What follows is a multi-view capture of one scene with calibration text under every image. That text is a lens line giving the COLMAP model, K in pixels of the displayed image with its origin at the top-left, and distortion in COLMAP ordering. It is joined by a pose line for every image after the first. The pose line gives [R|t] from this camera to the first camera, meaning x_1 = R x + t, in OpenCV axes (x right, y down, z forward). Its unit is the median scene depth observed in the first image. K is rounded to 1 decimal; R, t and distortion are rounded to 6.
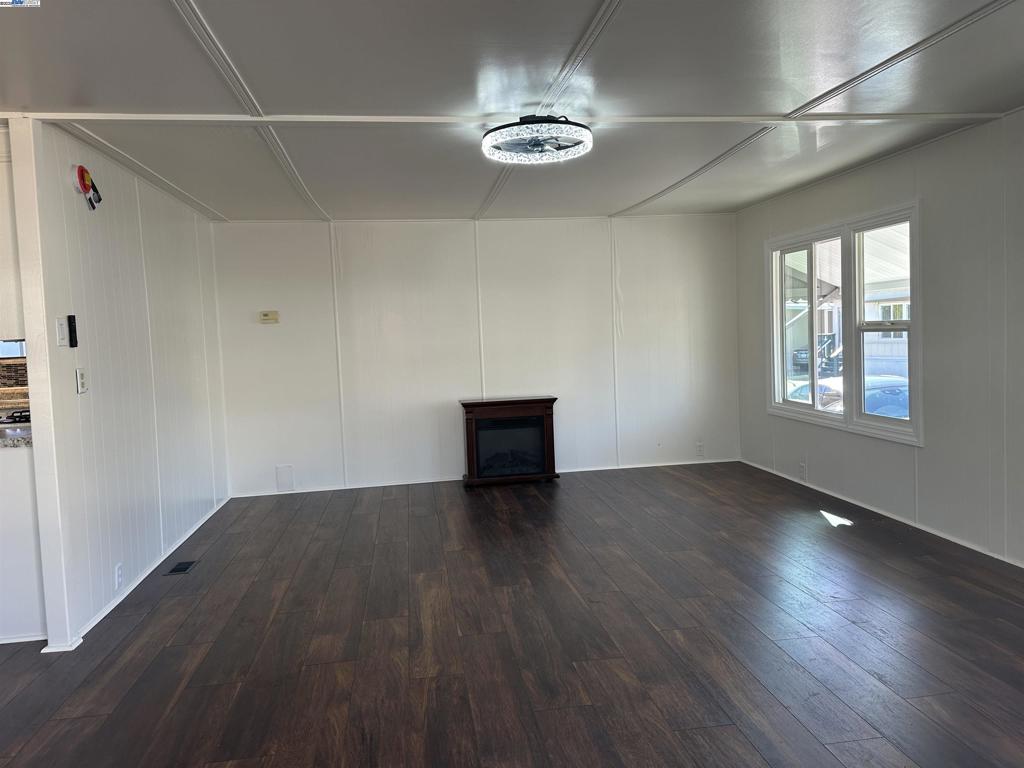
lens RADIAL K [[715.7, 0, 512.0], [0, 715.7, 384.0], [0, 0, 1]] dist [0.082721, -0.119162]
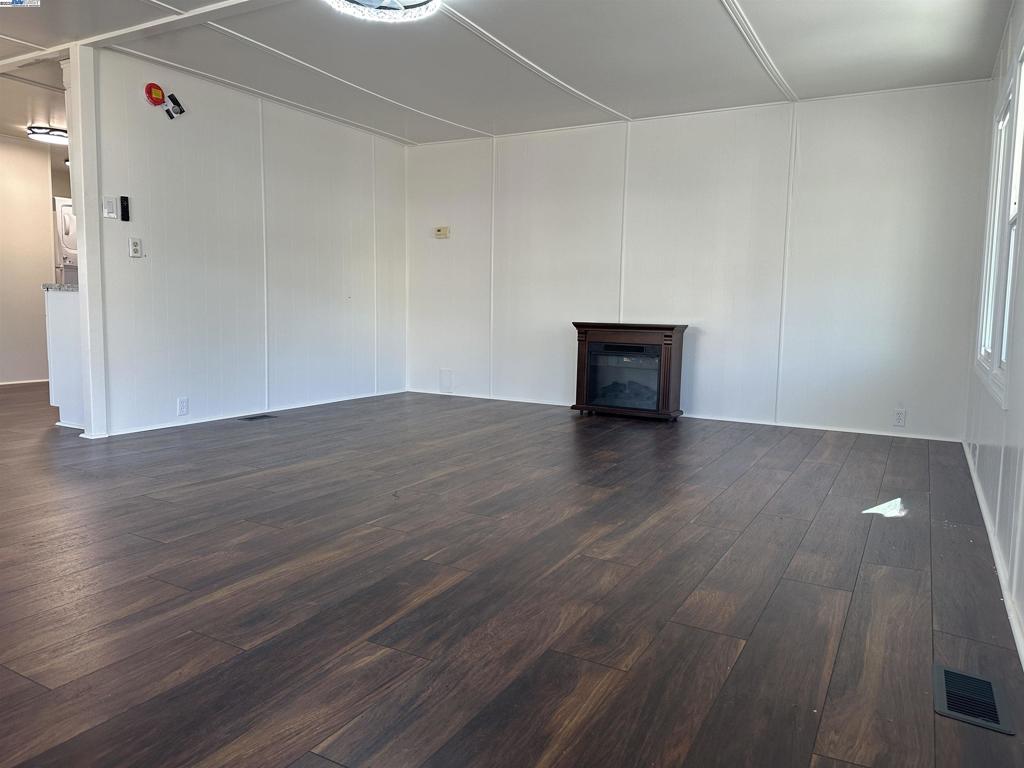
lens RADIAL K [[715.7, 0, 512.0], [0, 715.7, 384.0], [0, 0, 1]] dist [0.082721, -0.119162]
pose [[0.785634, 0.120653, -0.606813, 0.442894], [-0.094552, 0.992694, 0.074962, 0.044225], [0.611424, -0.001517, 0.791302, 0.208846]]
